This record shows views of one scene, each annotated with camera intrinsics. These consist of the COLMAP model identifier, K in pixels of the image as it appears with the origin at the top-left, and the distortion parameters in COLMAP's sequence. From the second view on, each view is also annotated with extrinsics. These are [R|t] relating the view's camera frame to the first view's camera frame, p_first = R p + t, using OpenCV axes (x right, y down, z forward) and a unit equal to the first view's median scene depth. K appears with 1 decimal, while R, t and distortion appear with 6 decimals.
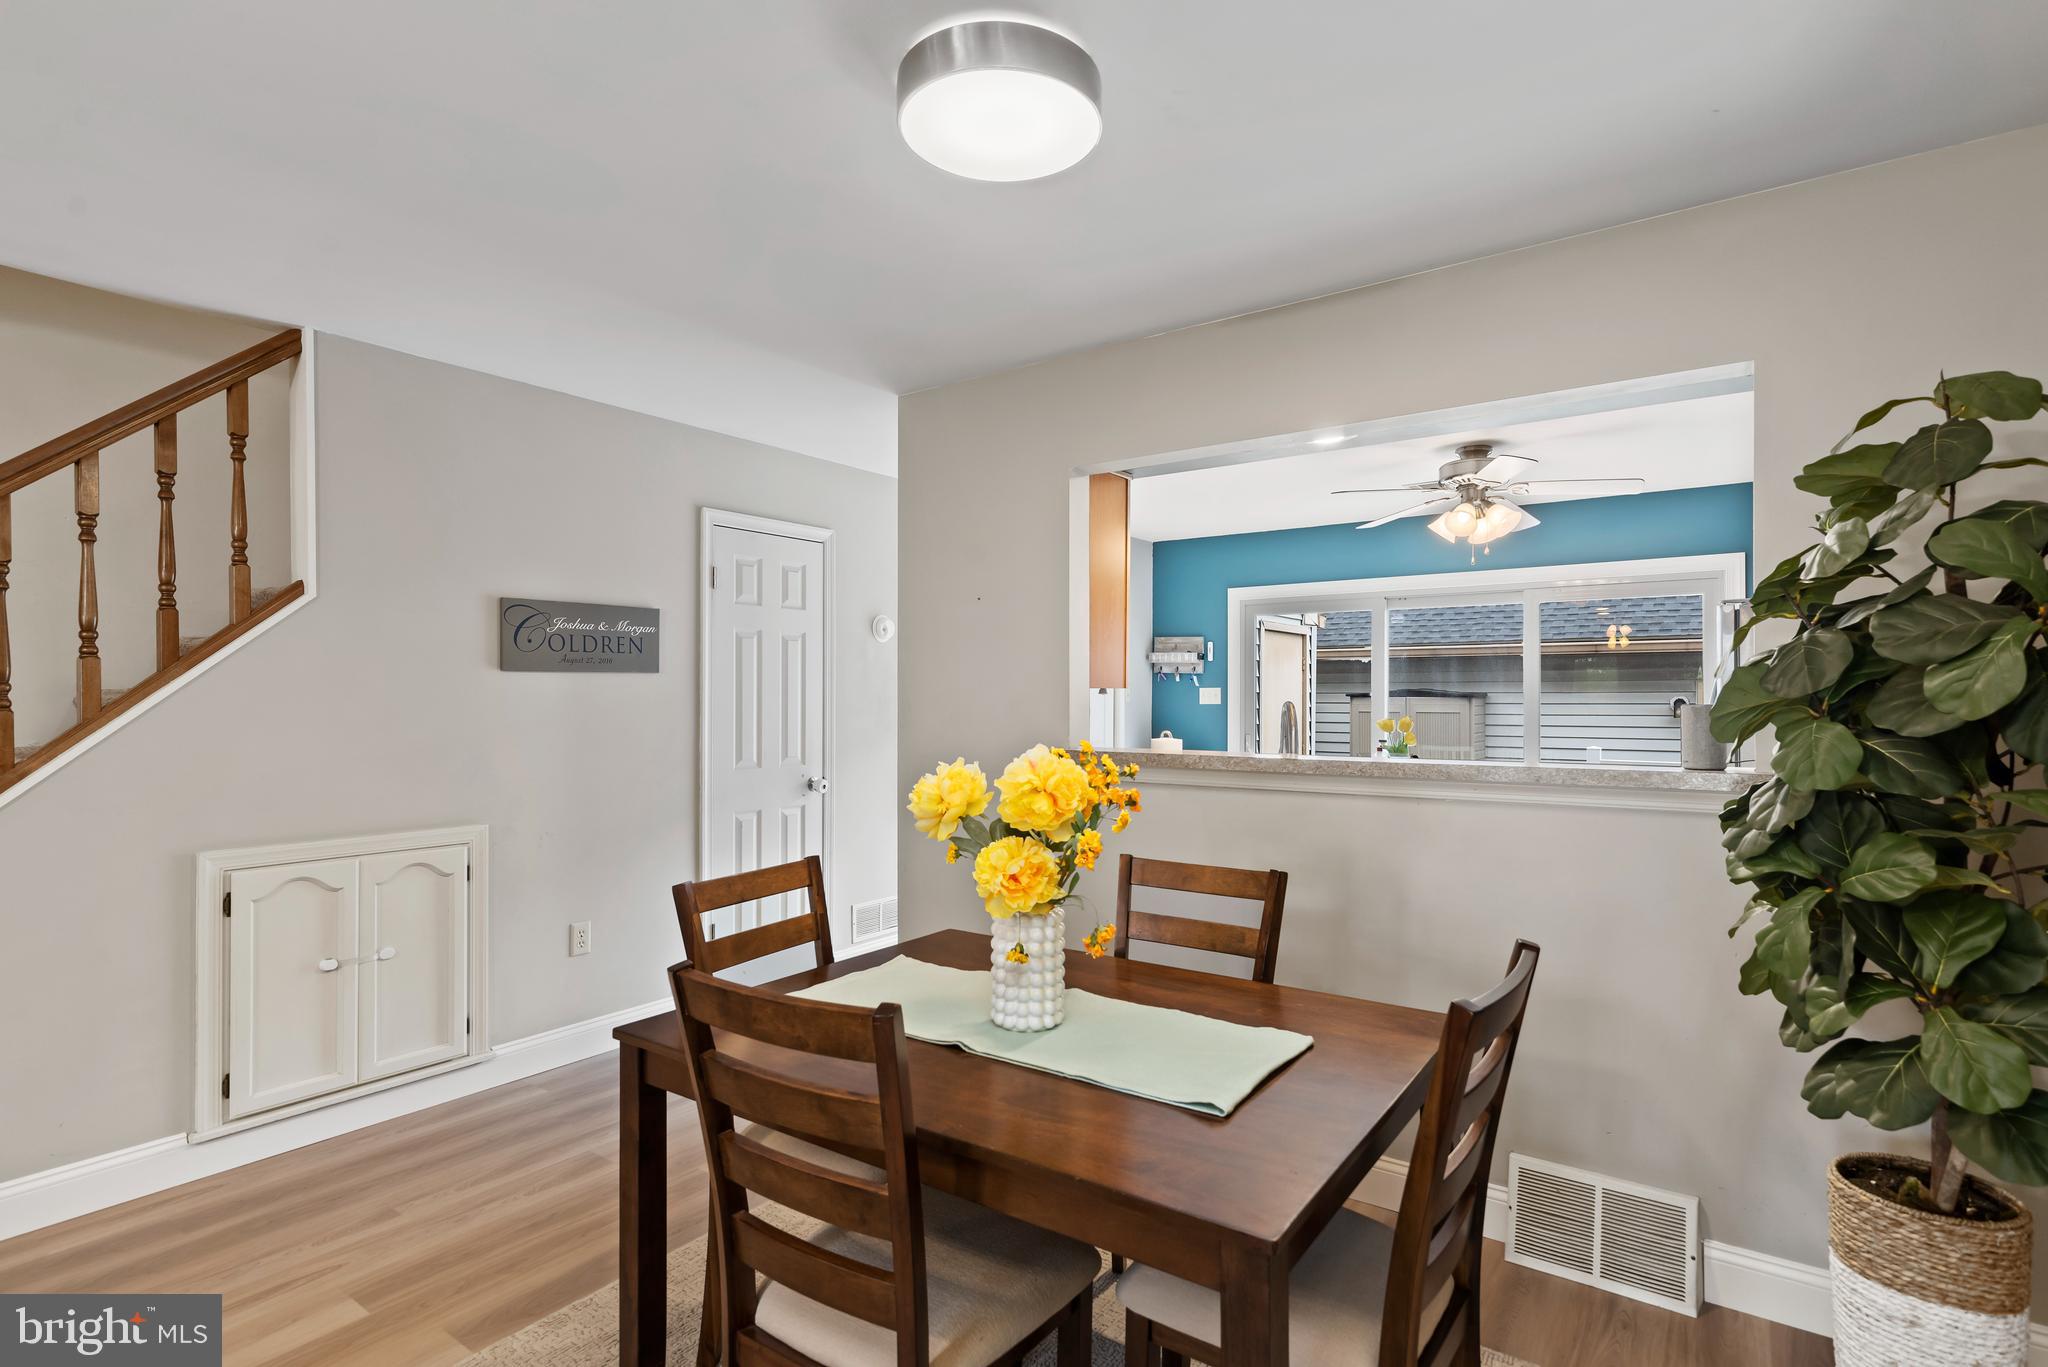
lens RADIAL K [[1004.2, 0, 1038.4], [0, 1004.2, 692.1], [0, 0, 1]] dist [-0.000263, -0.000088]
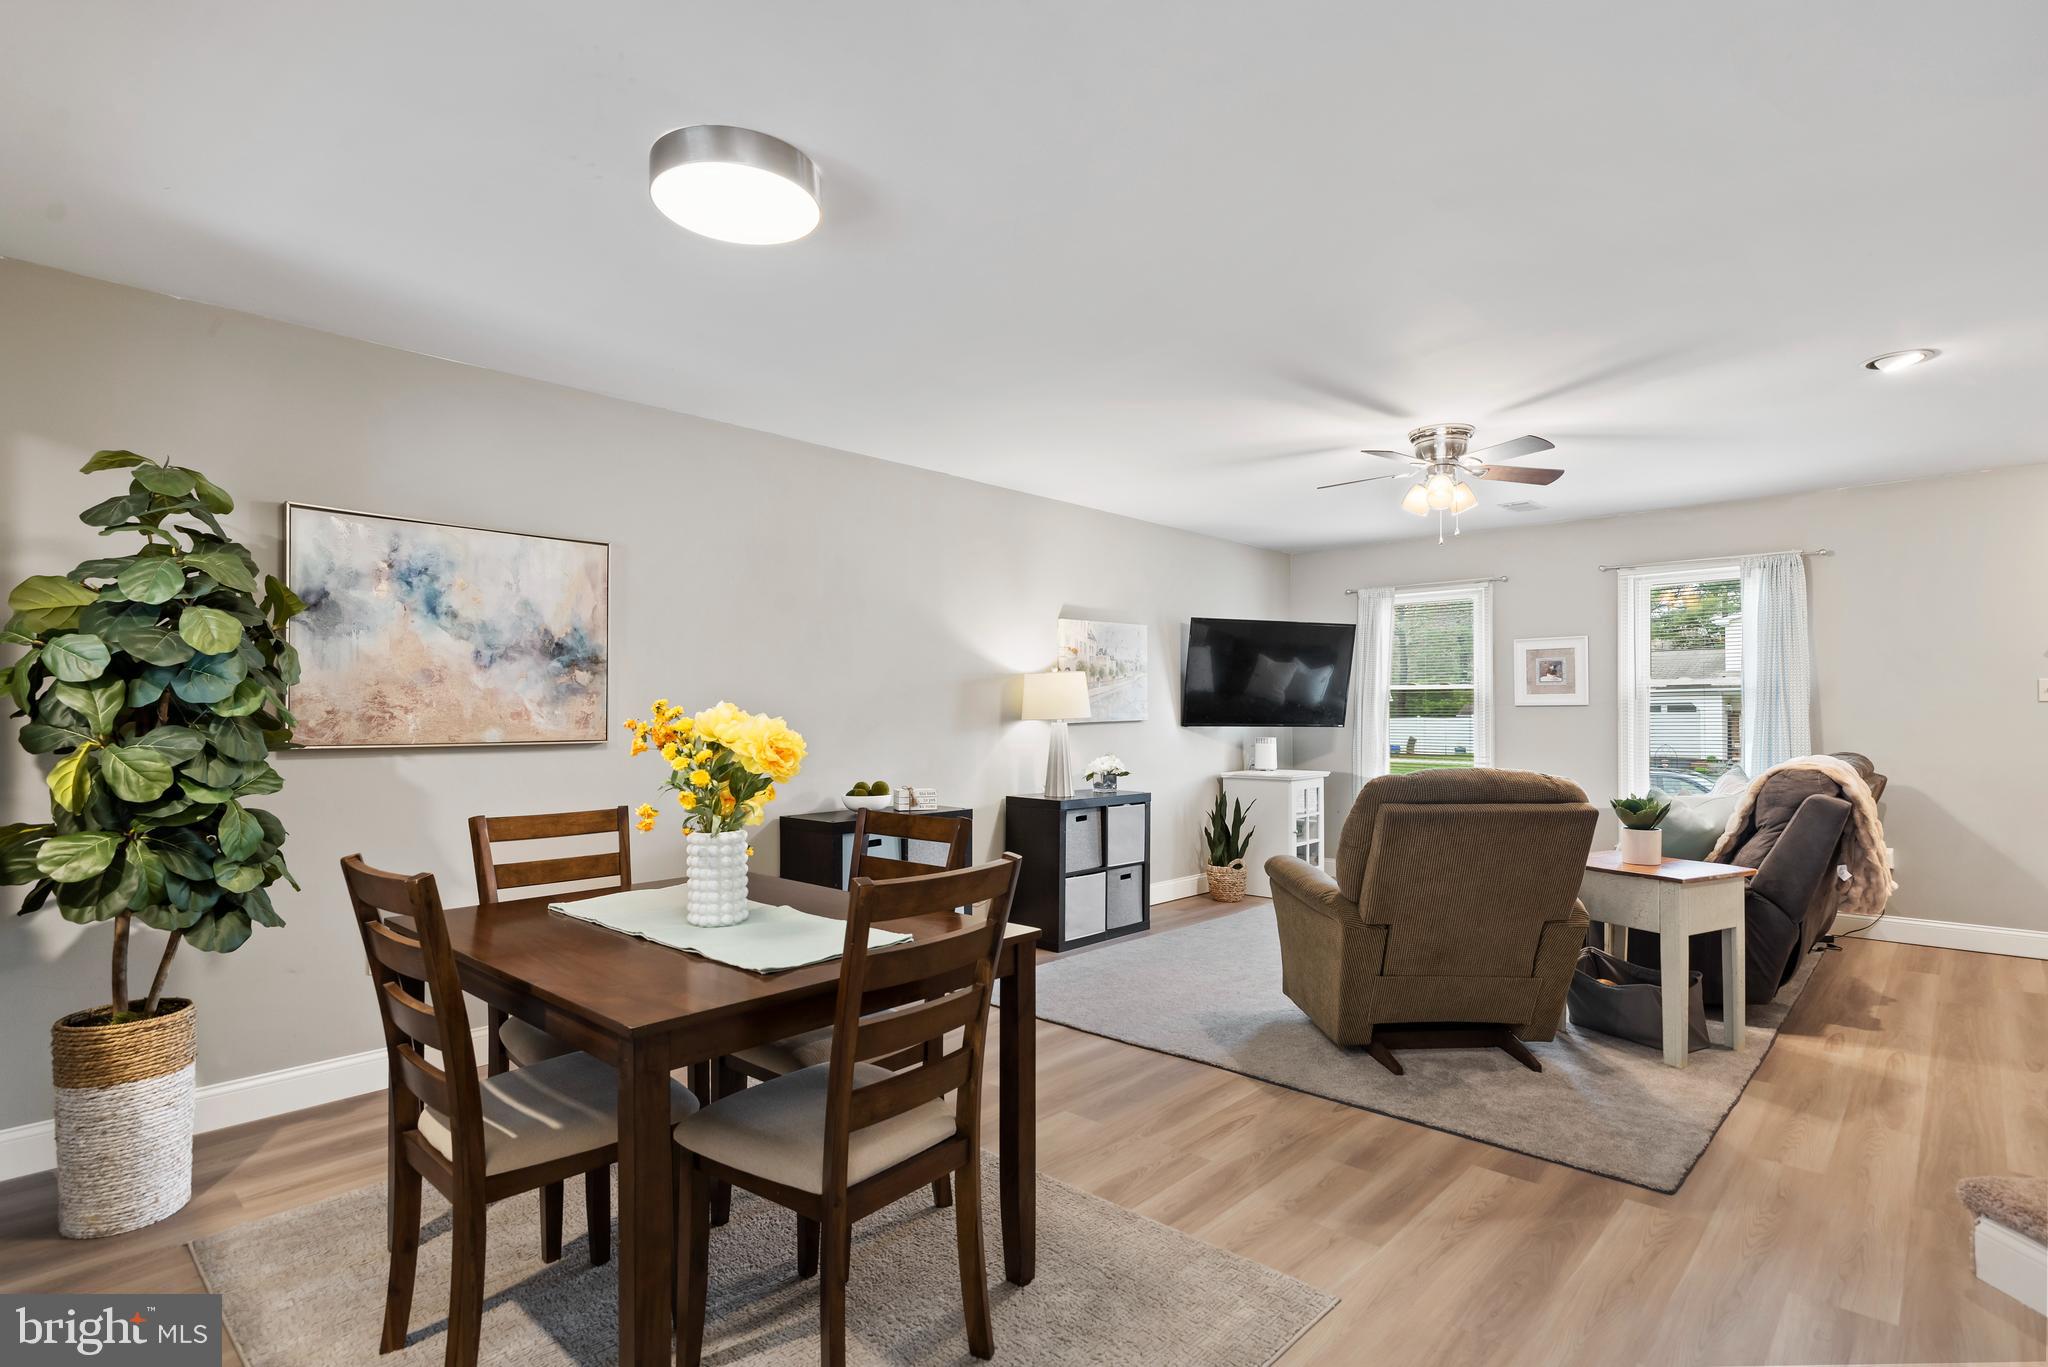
lens RADIAL K [[1010.4, 0, 1048.0], [0, 1010.4, 713.5], [0, 0, 1]] dist [0.000253, 0.000747]
pose [[-0.992001, 0.000378, 0.126226, -0.163144], [-0.000198, 0.999990, -0.004552, 0.019402], [-0.126227, -0.004540, -0.991991, 0.635239]]
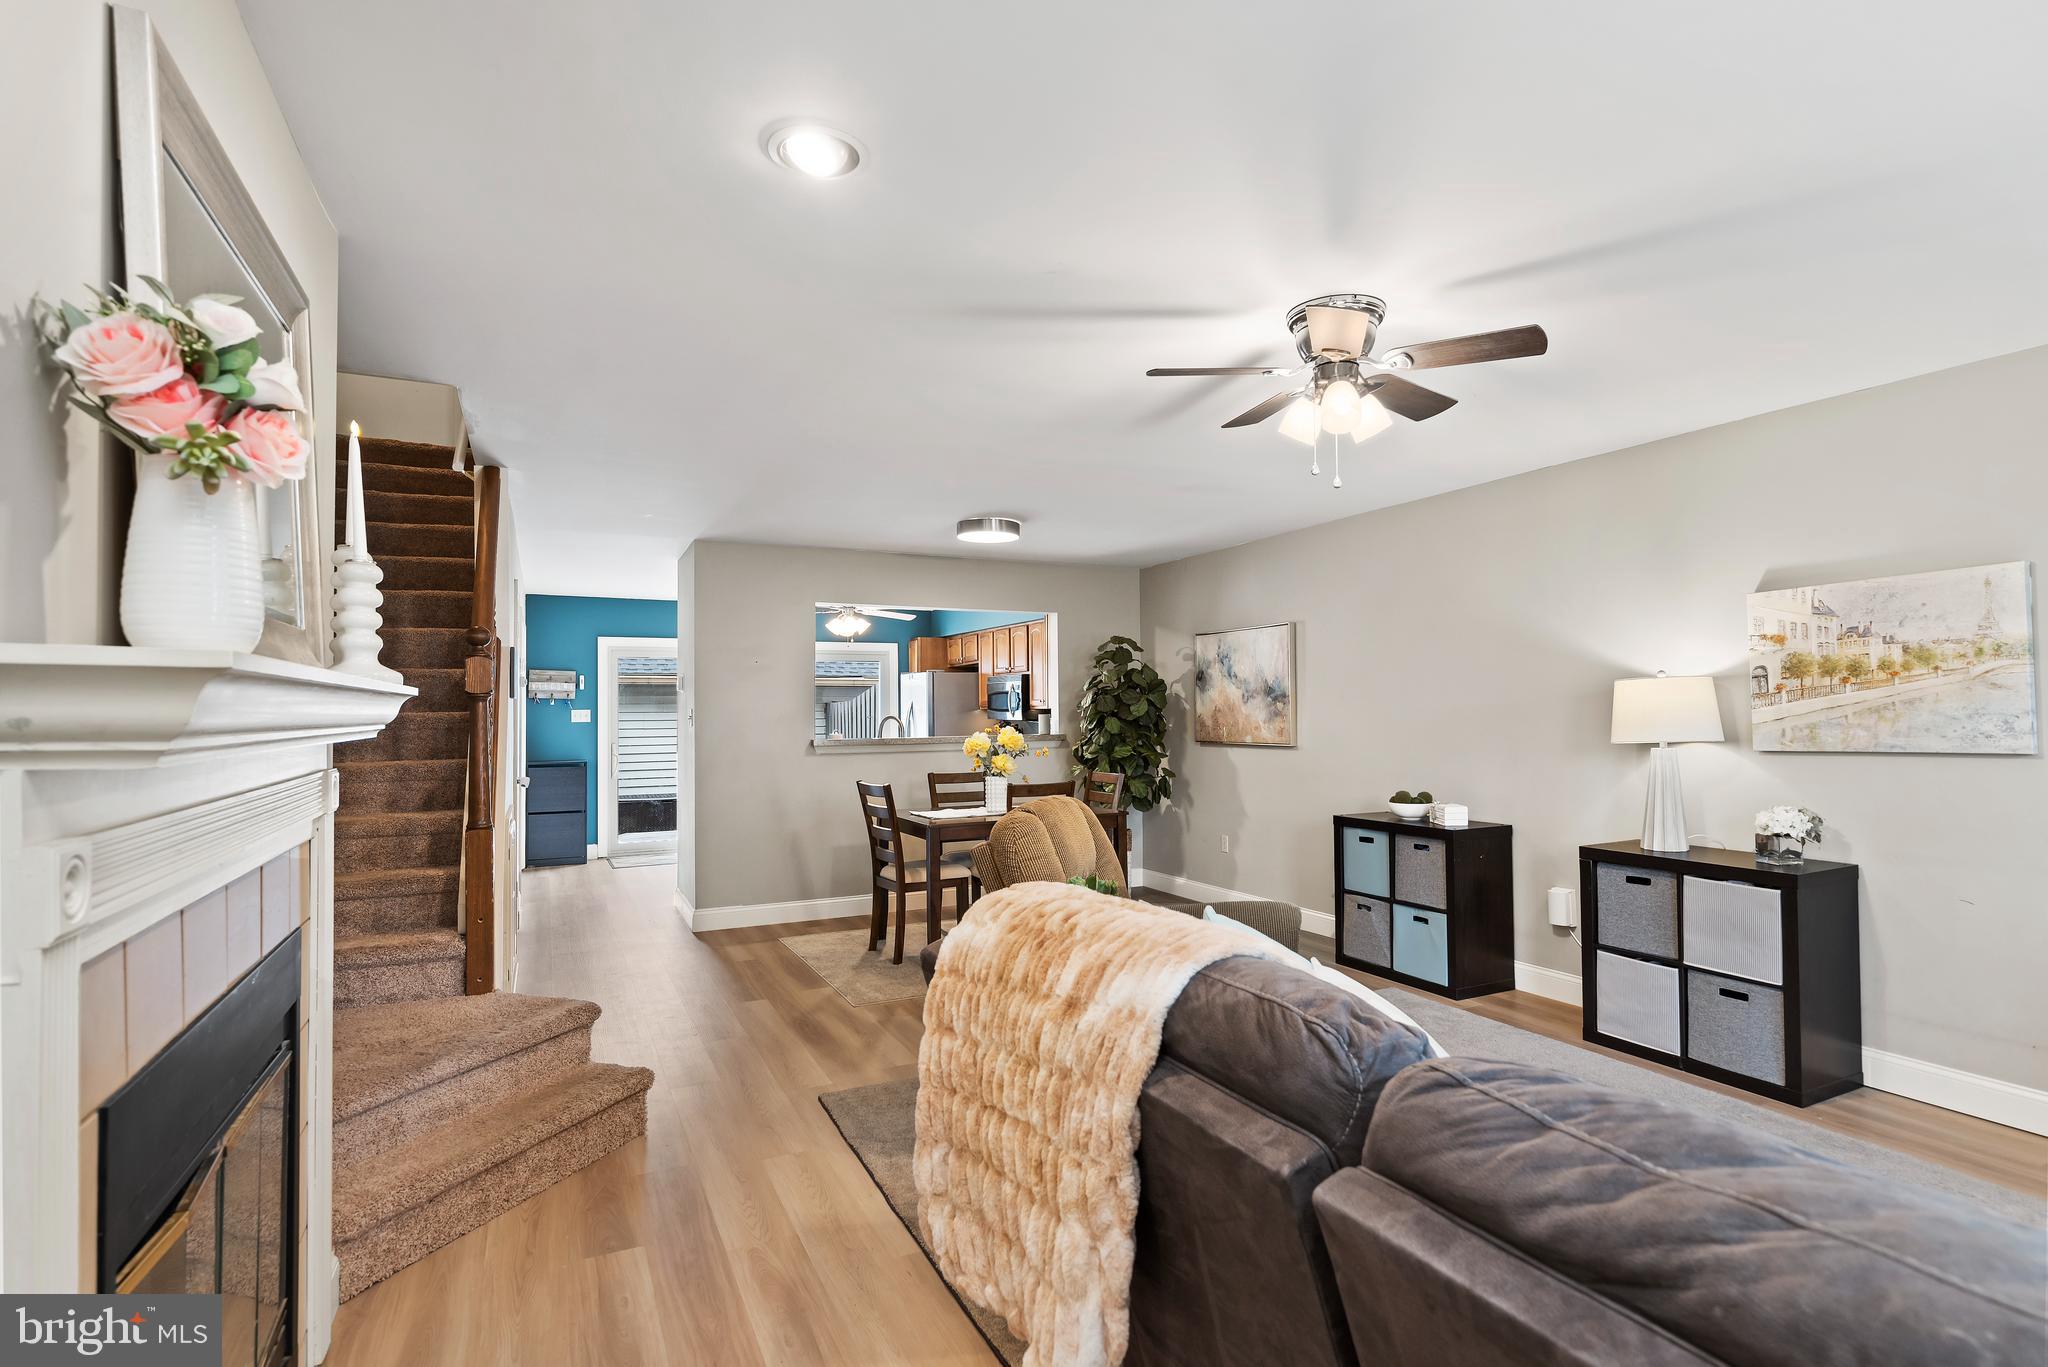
lens RADIAL K [[1004.2, 0, 1038.4], [0, 1004.2, 692.1], [0, 0, 1]] dist [-0.000263, -0.000088]
pose [[0.475423, 0.014176, 0.879643, -0.805737], [0.003514, 0.999832, -0.018012, -0.001778], [-0.879750, 0.011655, 0.475293, -0.189696]]
